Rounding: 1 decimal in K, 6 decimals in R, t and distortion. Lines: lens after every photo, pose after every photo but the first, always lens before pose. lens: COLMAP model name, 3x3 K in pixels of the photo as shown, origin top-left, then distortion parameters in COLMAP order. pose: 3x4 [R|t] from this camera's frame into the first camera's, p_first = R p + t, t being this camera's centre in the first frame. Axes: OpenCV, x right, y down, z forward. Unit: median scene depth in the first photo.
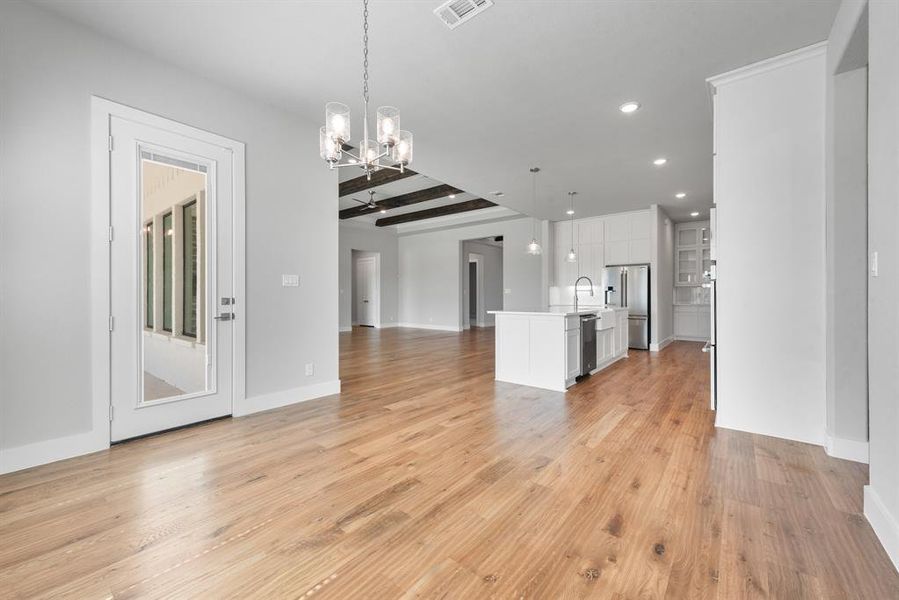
lens RADIAL K [[350.3, 0, 448.2], [0, 350.3, 297.2], [0, 0, 1]] dist [0.004041, 0.000118]
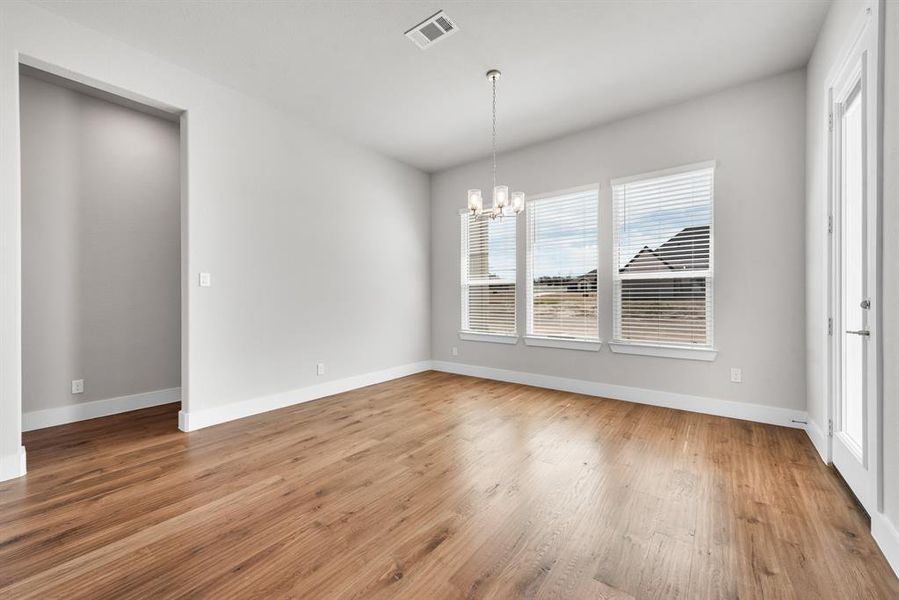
lens RADIAL K [[350.3, 0, 448.2], [0, 350.3, 297.2], [0, 0, 1]] dist [0.004041, 0.000118]
pose [[-0.999666, 0.002457, -0.025712, 0.024061], [0.002350, 0.999988, 0.004191, -0.005950], [0.025722, 0.004129, -0.999661, 2.122235]]
